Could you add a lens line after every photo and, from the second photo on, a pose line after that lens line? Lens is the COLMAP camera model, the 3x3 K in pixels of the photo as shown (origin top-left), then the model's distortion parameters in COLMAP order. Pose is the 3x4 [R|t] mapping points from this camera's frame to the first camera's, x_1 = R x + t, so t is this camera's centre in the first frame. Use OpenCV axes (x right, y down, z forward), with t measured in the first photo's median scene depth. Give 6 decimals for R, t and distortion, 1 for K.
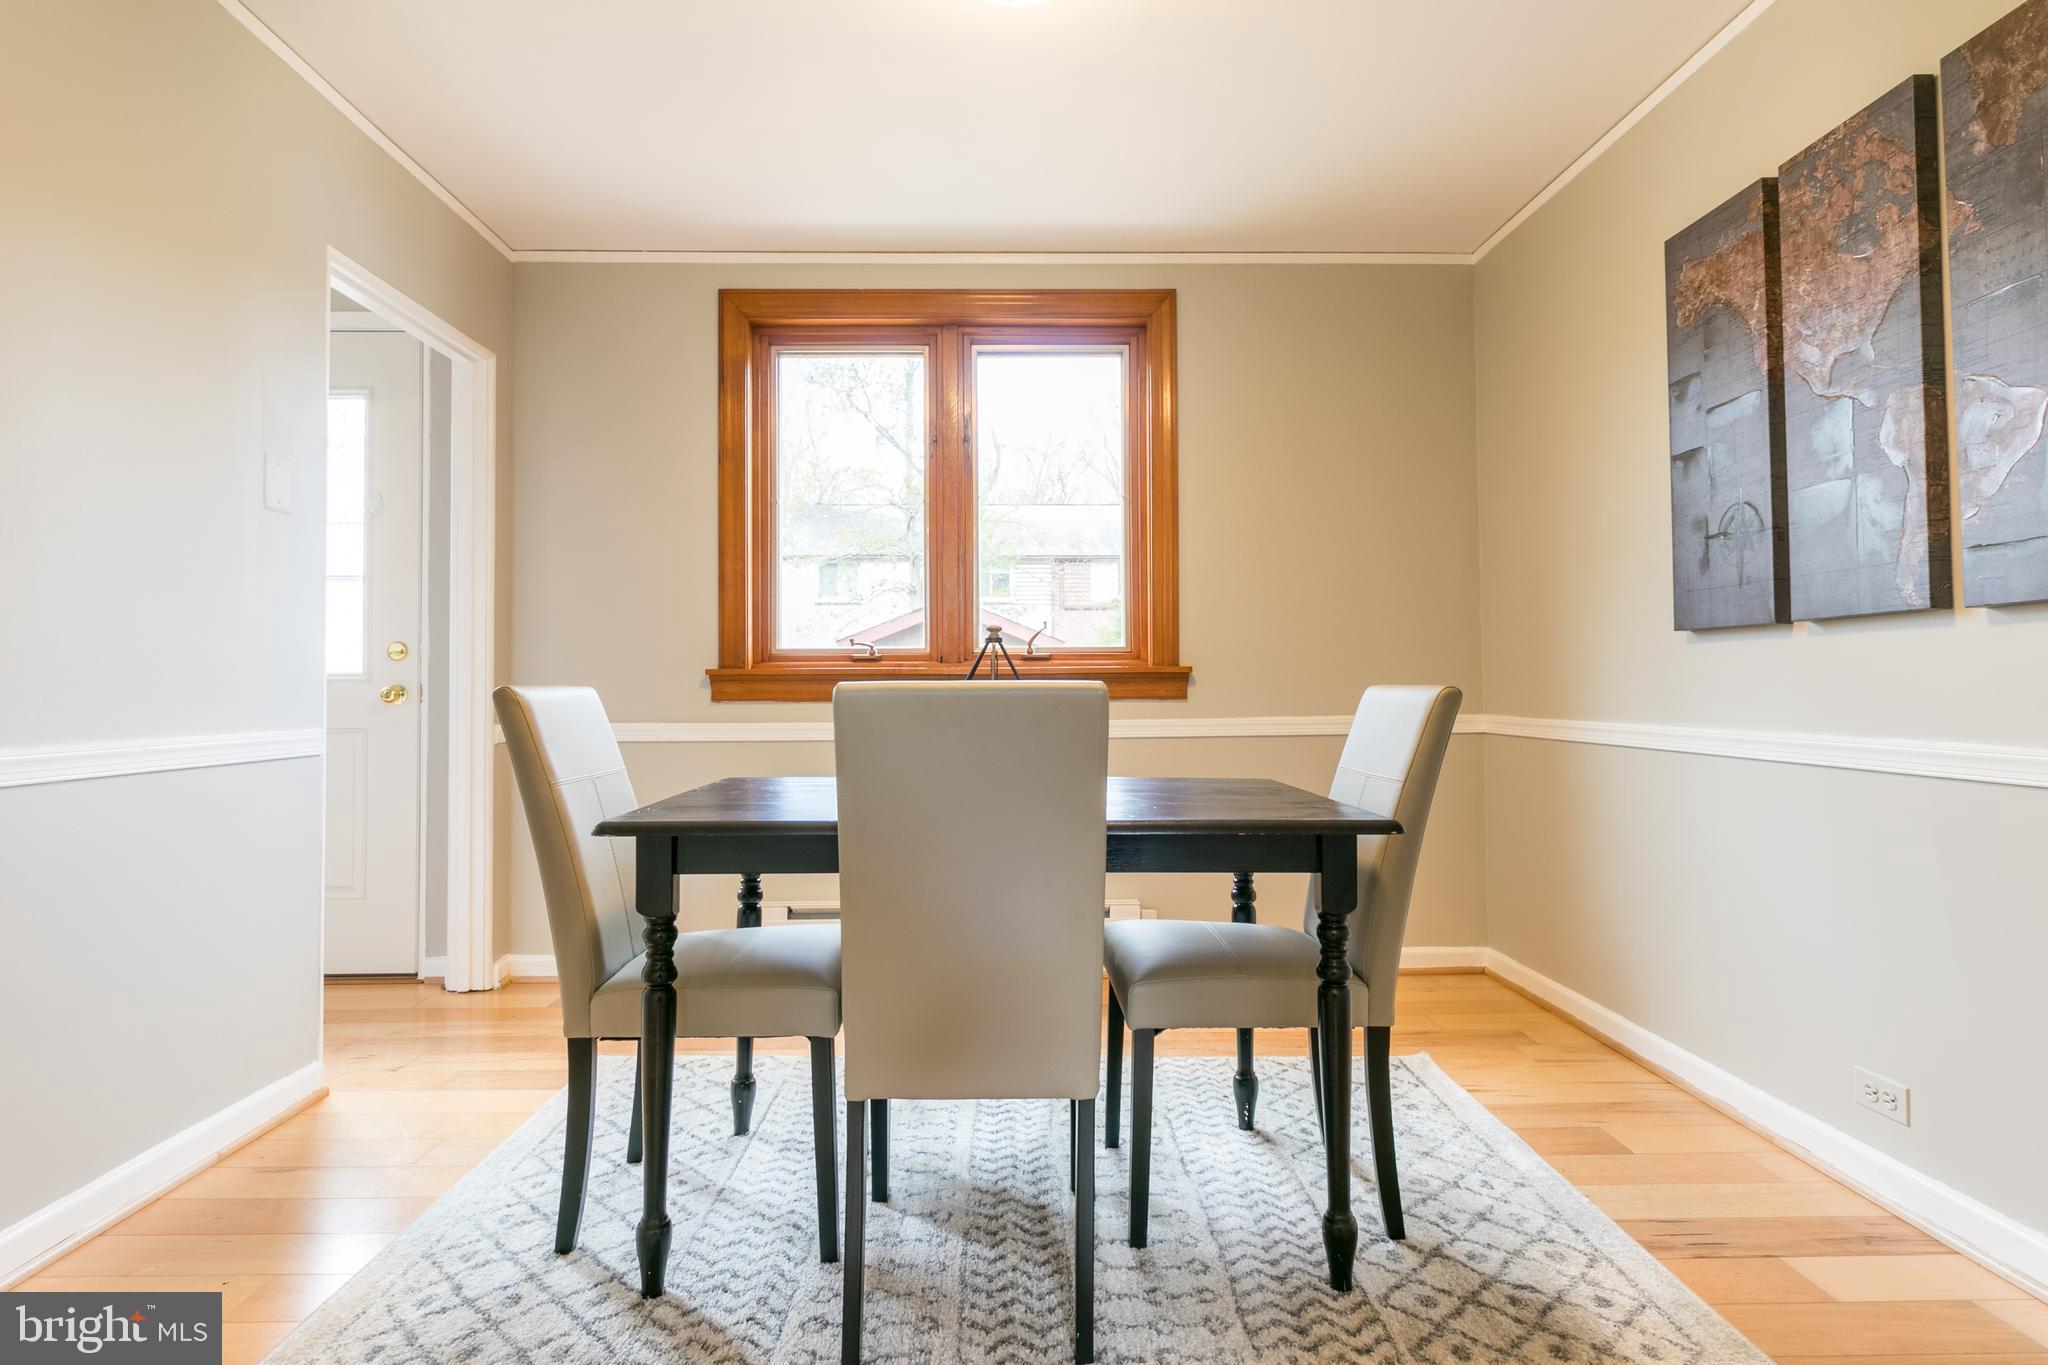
lens RADIAL K [[1024.8, 0, 1021.5], [0, 1024.8, 667.2], [0, 0, 1]] dist [0.000547, -0.002446]
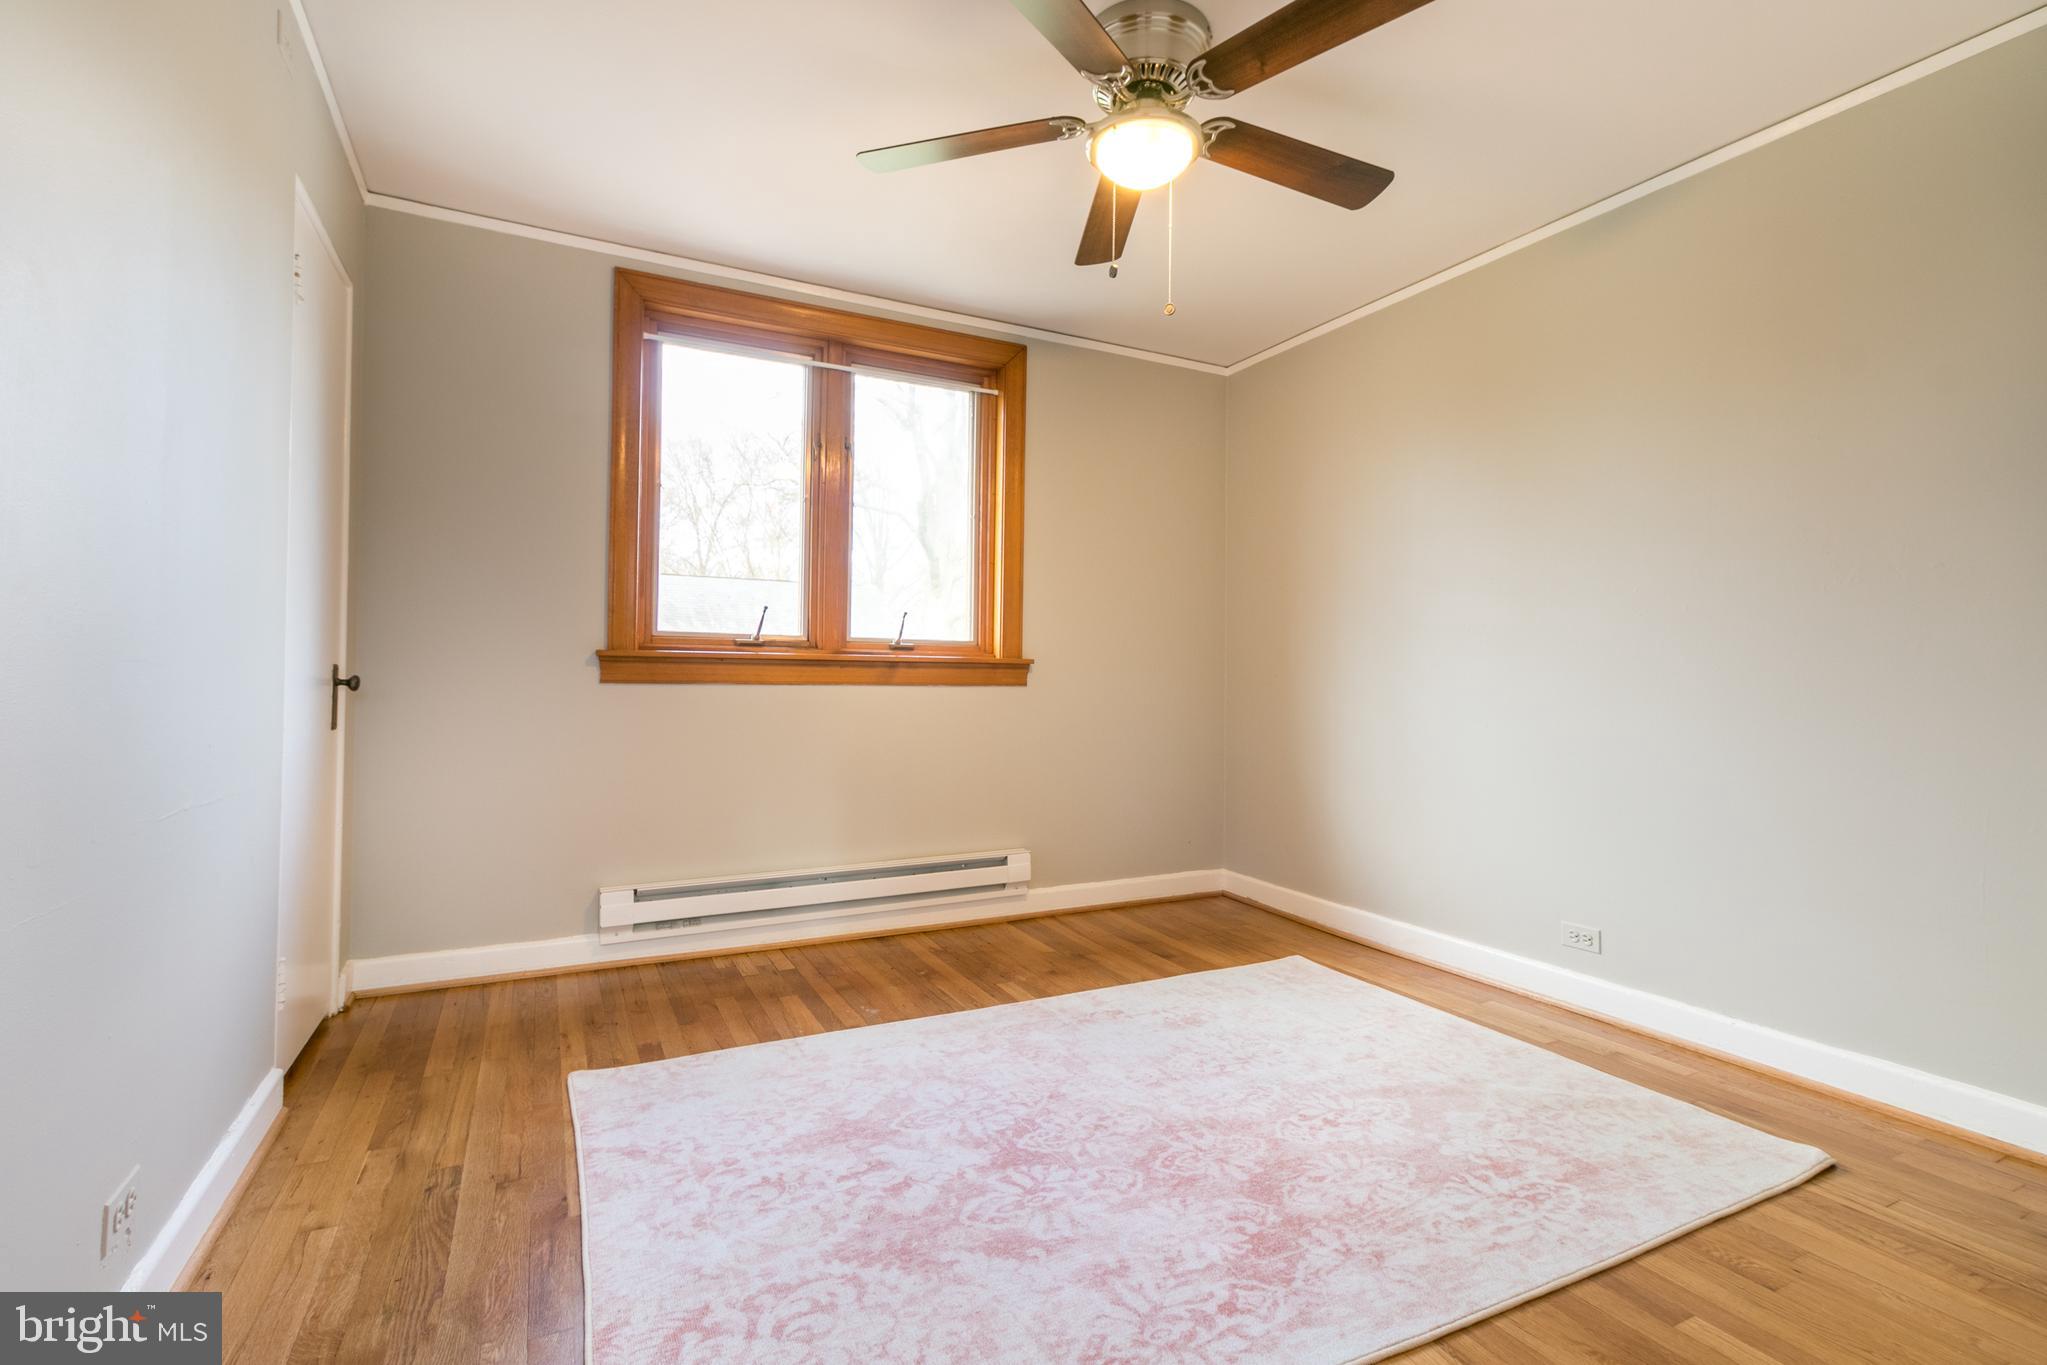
lens RADIAL K [[940.4, 0, 1019.6], [0, 940.4, 671.0], [0, 0, 1]] dist [0.004144, 0.000866]
pose [[0.891233, 0.019036, 0.453145, -0.546872], [-0.027147, 0.999566, 0.011402, 0.002009], [-0.452732, -0.022464, 0.891364, 0.008622]]
